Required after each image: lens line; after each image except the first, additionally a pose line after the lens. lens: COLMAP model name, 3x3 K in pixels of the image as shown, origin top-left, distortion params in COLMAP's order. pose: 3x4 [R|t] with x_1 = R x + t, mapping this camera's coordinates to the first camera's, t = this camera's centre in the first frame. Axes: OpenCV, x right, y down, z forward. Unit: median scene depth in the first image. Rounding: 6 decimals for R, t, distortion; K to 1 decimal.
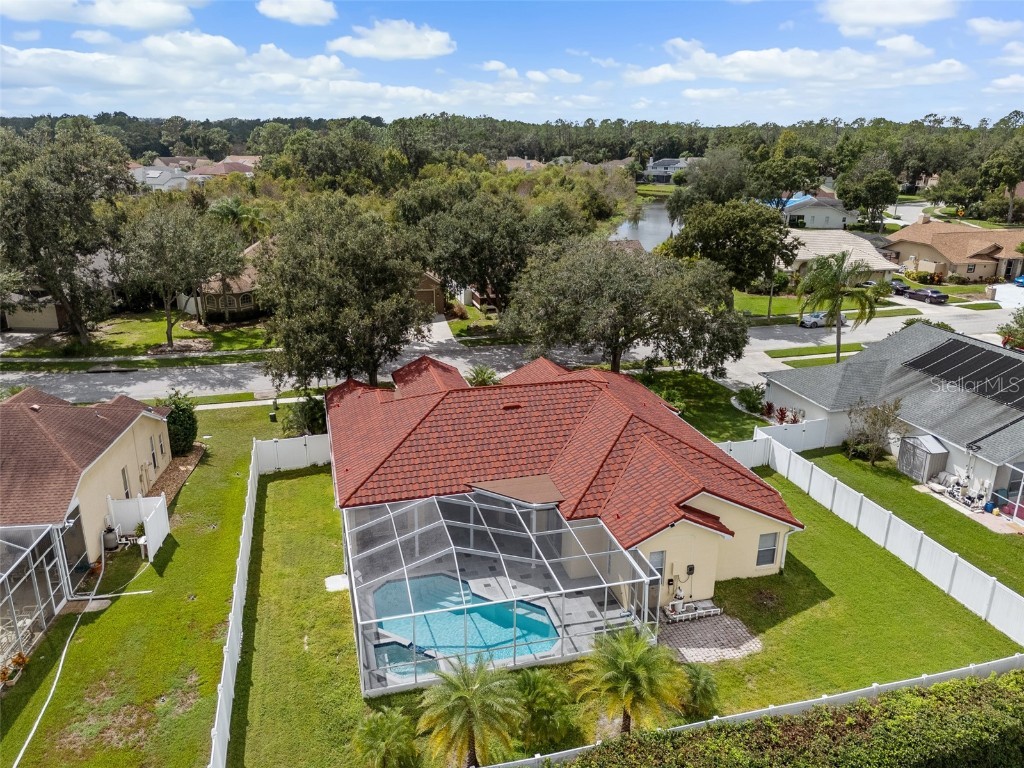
lens RADIAL K [[756.1, 0, 513.4], [0, 756.1, 383.5], [0, 0, 1]] dist [0.067229, -0.056235]
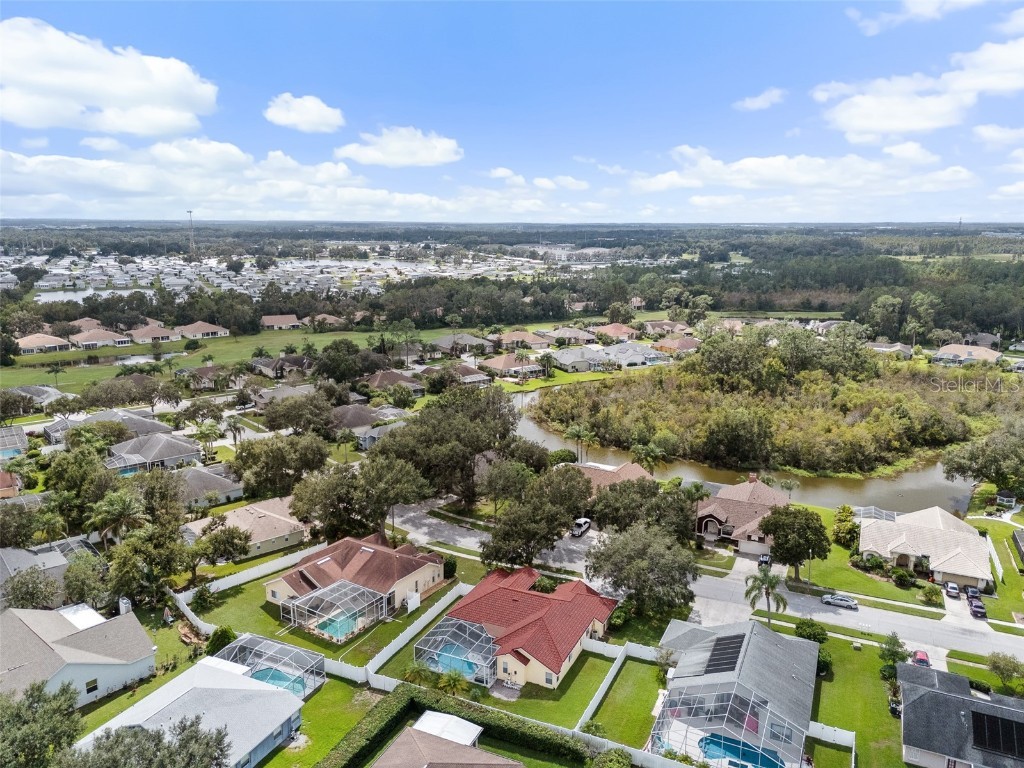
lens RADIAL K [[756.1, 0, 513.4], [0, 756.1, 383.5], [0, 0, 1]] dist [0.067229, -0.056235]
pose [[0.763242, 0.130735, -0.632748, 1.462088], [-0.203815, 0.978030, -0.043773, -0.550824], [0.613124, 0.162373, 0.773120, -1.142331]]
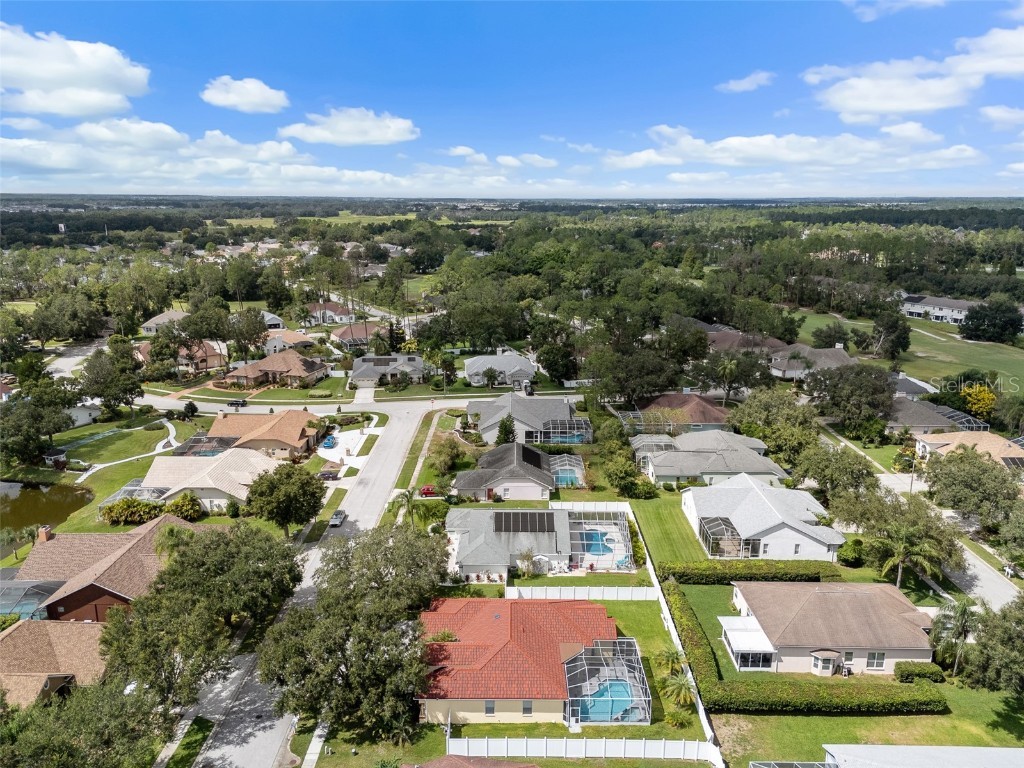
lens RADIAL K [[753.3, 0, 512.0], [0, 753.3, 384.0], [0, 0, 1]] dist [0.069105, -0.054587]
pose [[0.269398, -0.238254, 0.933092, -1.673521], [0.304753, 0.940210, 0.152085, -0.868195], [-0.913537, 0.243392, 0.325899, 0.121922]]
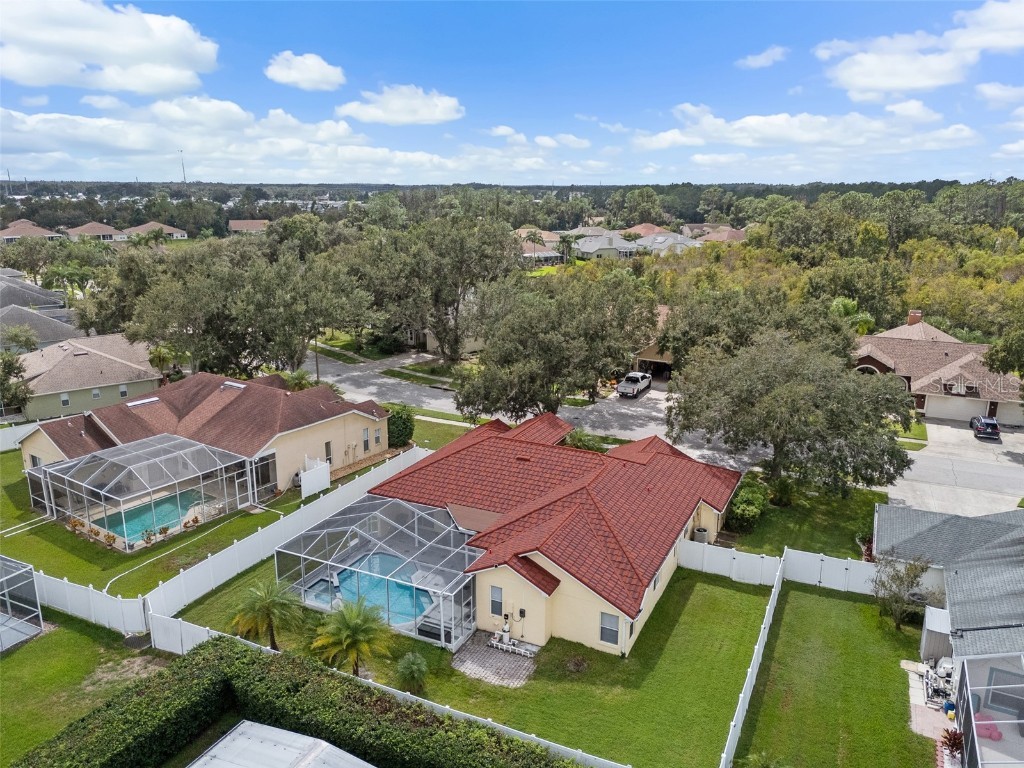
lens RADIAL K [[756.1, 0, 513.4], [0, 756.1, 383.5], [0, 0, 1]] dist [0.067229, -0.056235]
pose [[0.754365, 0.161063, -0.636390, 0.669552], [-0.207948, 0.978139, 0.001059, -0.078690], [0.622649, 0.131537, 0.771366, 0.010681]]
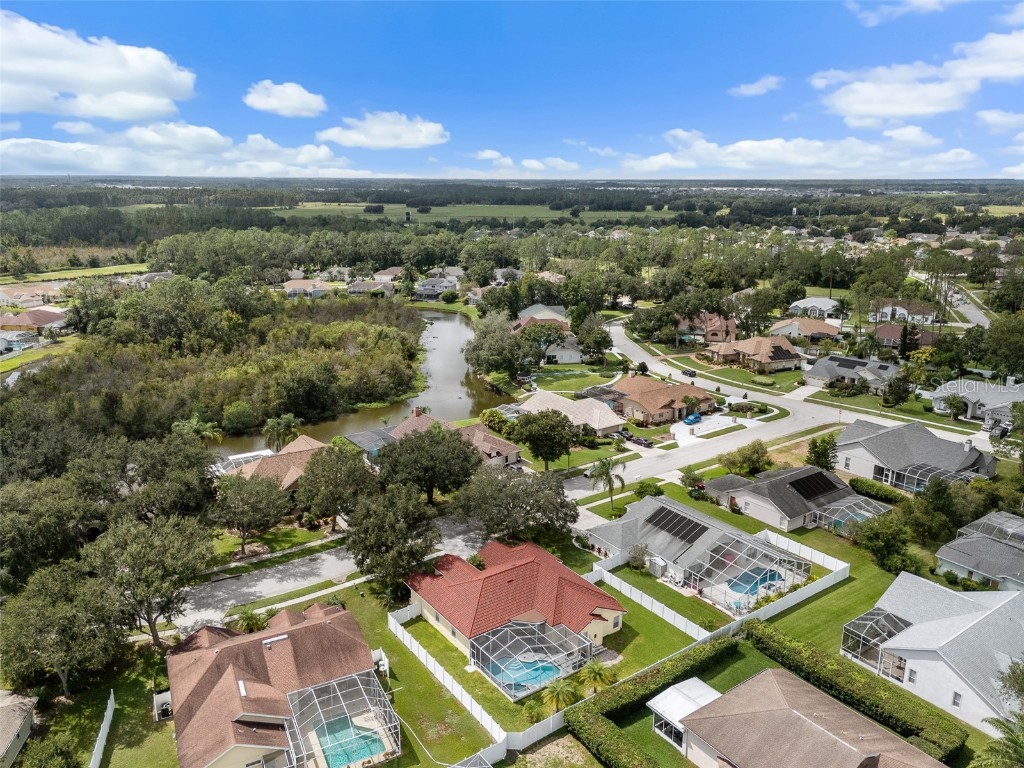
lens RADIAL K [[753.3, 0, 512.0], [0, 753.3, 384.0], [0, 0, 1]] dist [0.069105, -0.054587]
pose [[0.938922, -0.095214, 0.330696, -0.655361], [0.113543, 0.992862, -0.036510, -0.448433], [-0.324859, 0.071829, 0.943031, -1.184204]]
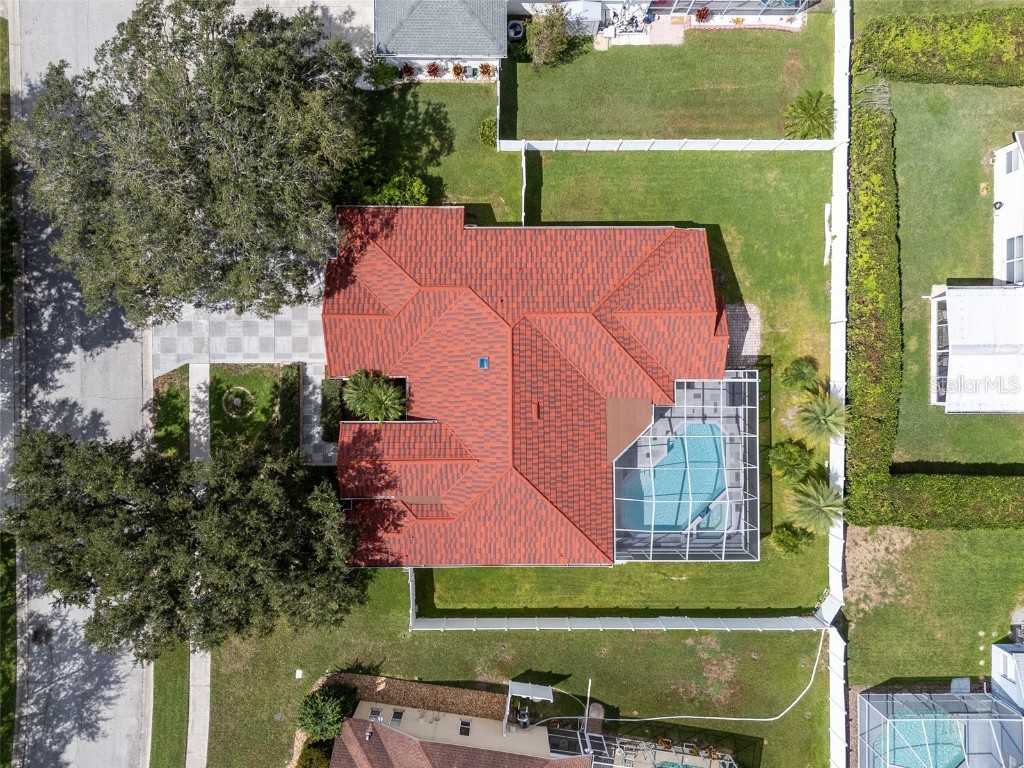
lens RADIAL K [[756.1, 0, 513.4], [0, 756.1, 383.5], [0, 0, 1]] dist [0.067229, -0.056235]
pose [[0.263673, -0.964492, -0.015192, 0.037828], [0.295116, 0.065664, 0.953202, -0.889759], [-0.918359, -0.255817, 0.301951, 0.632401]]
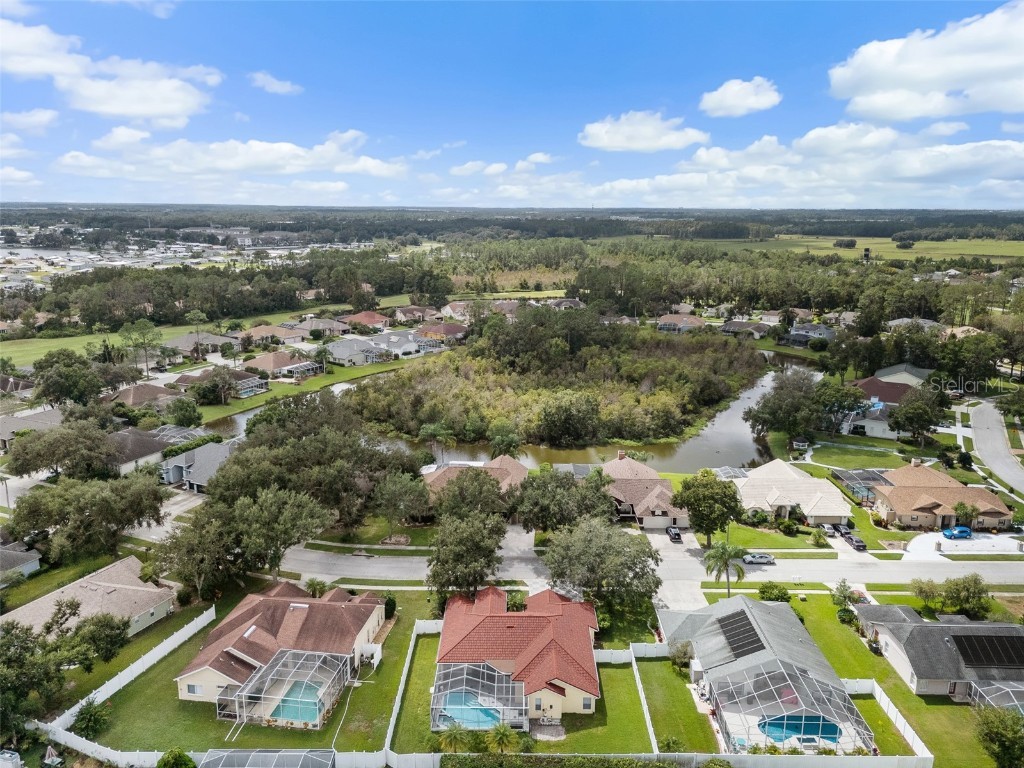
lens RADIAL K [[756.1, 0, 513.4], [0, 756.1, 383.5], [0, 0, 1]] dist [0.067229, -0.056235]
pose [[0.962788, 0.059474, -0.263632, 0.552023], [-0.084372, 0.992875, -0.084143, -0.492416], [0.256749, 0.103255, 0.960947, -1.329676]]
